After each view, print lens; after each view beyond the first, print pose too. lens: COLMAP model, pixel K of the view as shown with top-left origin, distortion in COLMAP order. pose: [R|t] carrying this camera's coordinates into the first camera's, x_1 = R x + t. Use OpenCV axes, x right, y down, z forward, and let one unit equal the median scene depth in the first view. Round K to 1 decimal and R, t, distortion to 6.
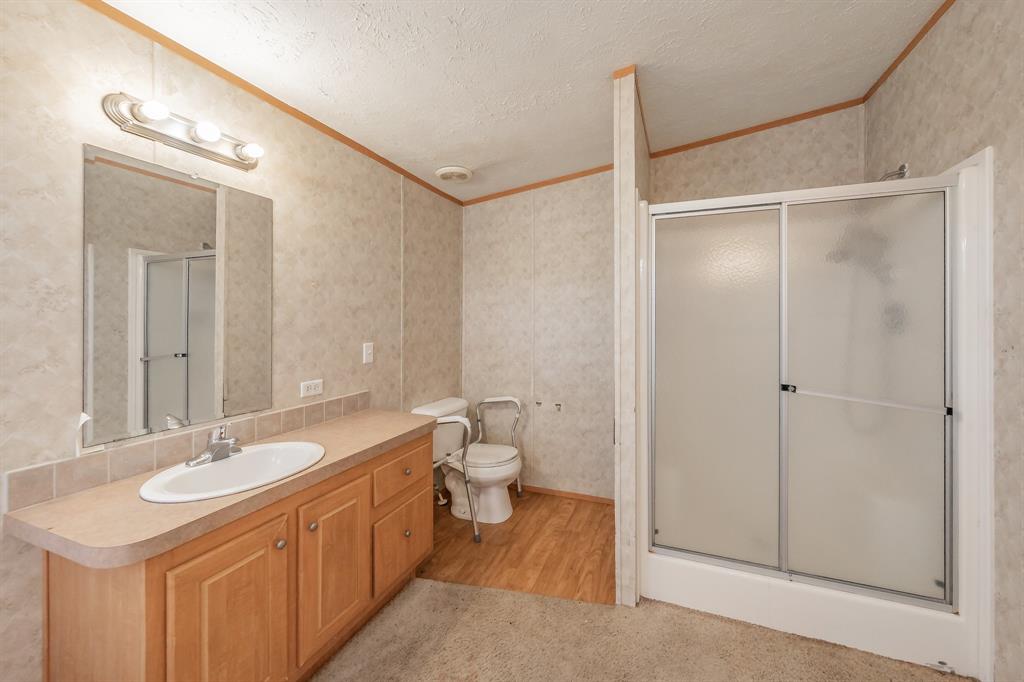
lens RADIAL K [[376.3, 0, 536.6], [0, 376.3, 321.6], [0, 0, 1]] dist [-0.000695, -0.000251]
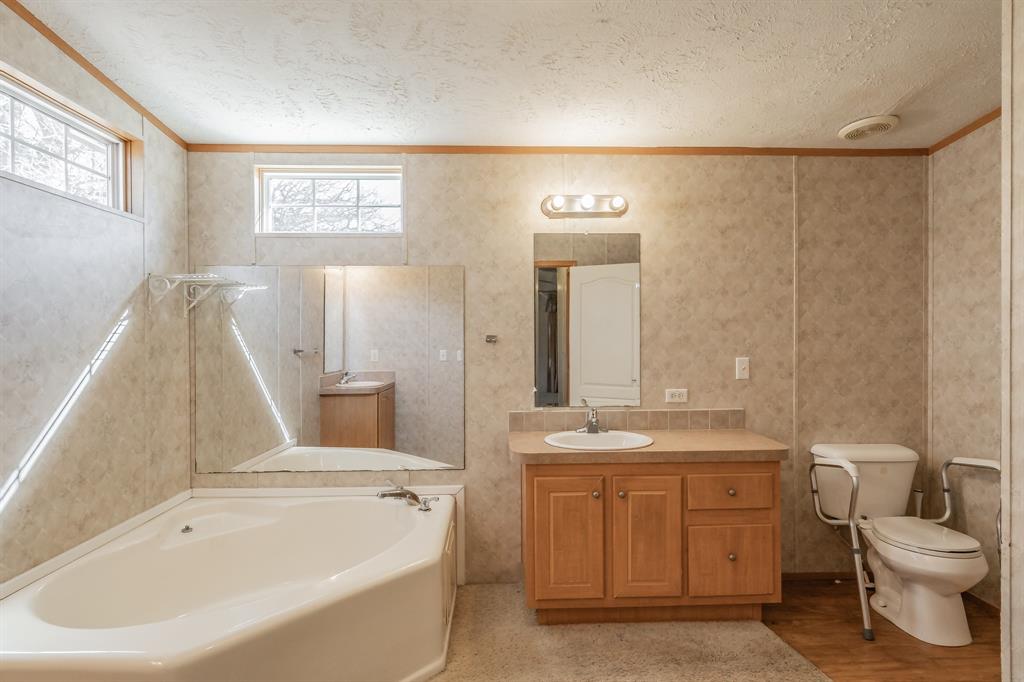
lens RADIAL K [[529.8, 0, 512.0], [0, 529.8, 341.0], [0, 0, 1]] dist [0.000812, -0.000147]
pose [[0.363986, 0.005842, -0.931386, 0.585788], [0.003979, 0.999961, 0.007827, 0.004144], [0.931396, -0.006555, 0.363949, -0.000102]]
